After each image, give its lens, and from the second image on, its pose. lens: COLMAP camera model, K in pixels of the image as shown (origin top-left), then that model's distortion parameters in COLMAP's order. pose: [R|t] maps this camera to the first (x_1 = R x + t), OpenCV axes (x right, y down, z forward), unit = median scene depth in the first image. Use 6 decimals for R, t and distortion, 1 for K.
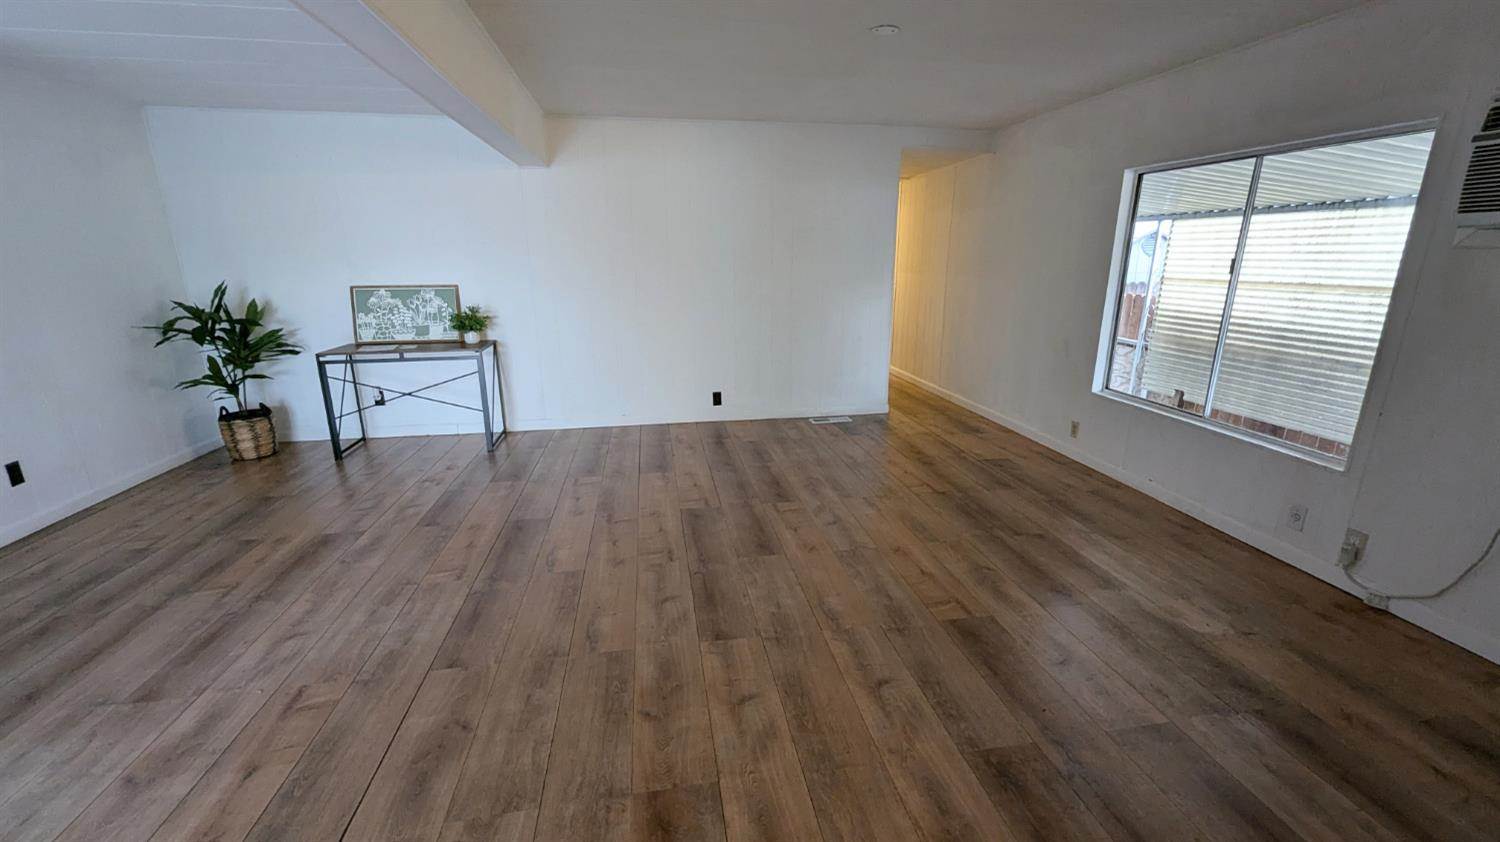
lens RADIAL K [[615.0, 0, 750.8], [0, 615.0, 422.5], [0, 0, 1]] dist [0.000459, 0.000175]
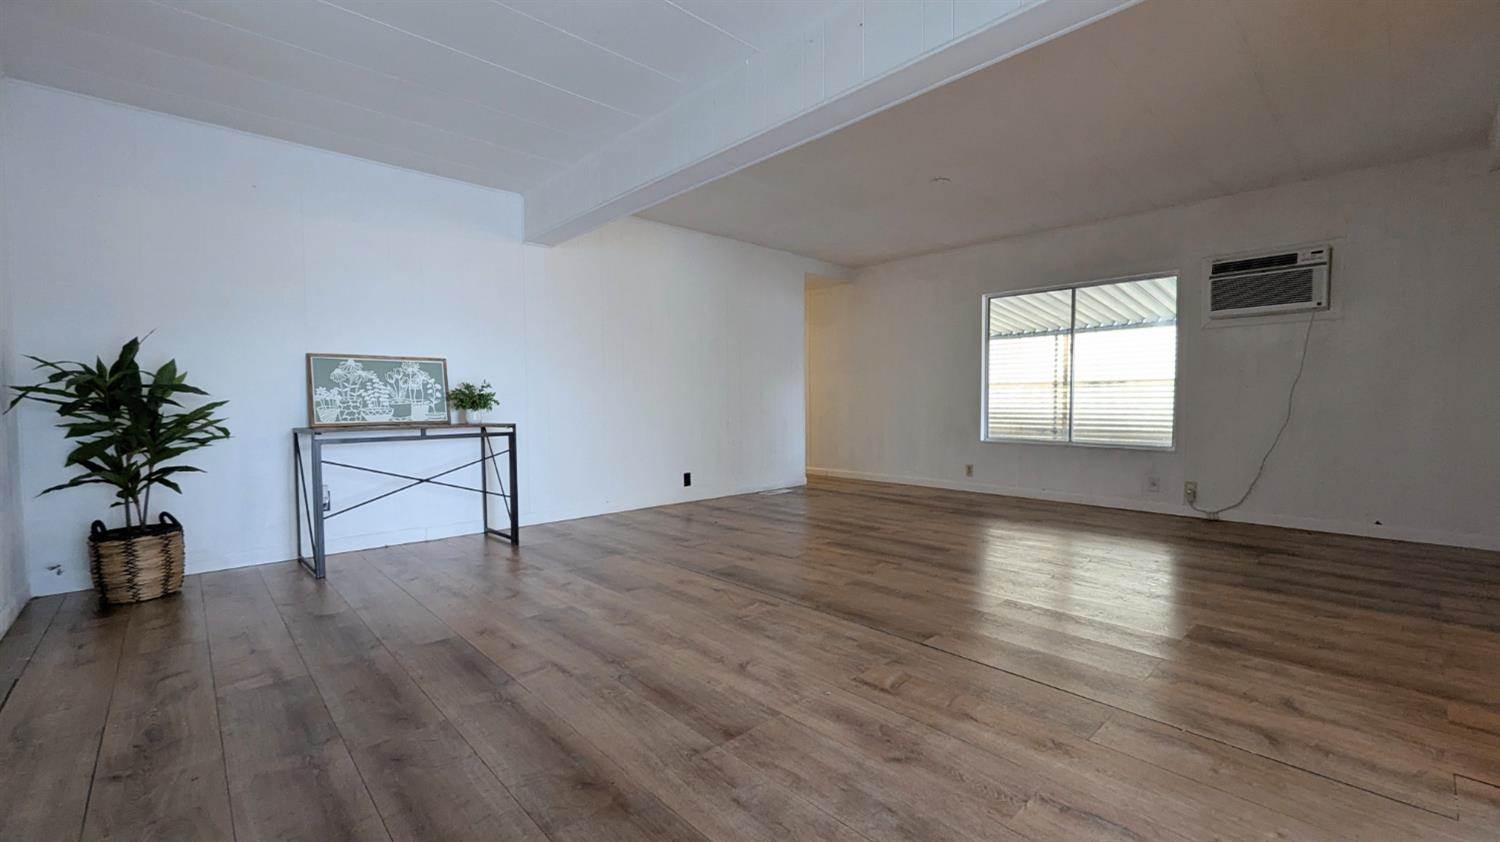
lens RADIAL K [[615.0, 0, 747.4], [0, 615.0, 423.9], [0, 0, 1]] dist [0.000459, 0.000175]
pose [[0.836280, -0.021451, 0.547882, -0.615969], [0.146629, 0.971591, -0.185772, 0.089085], [-0.528333, 0.235693, 0.815668, 0.100063]]
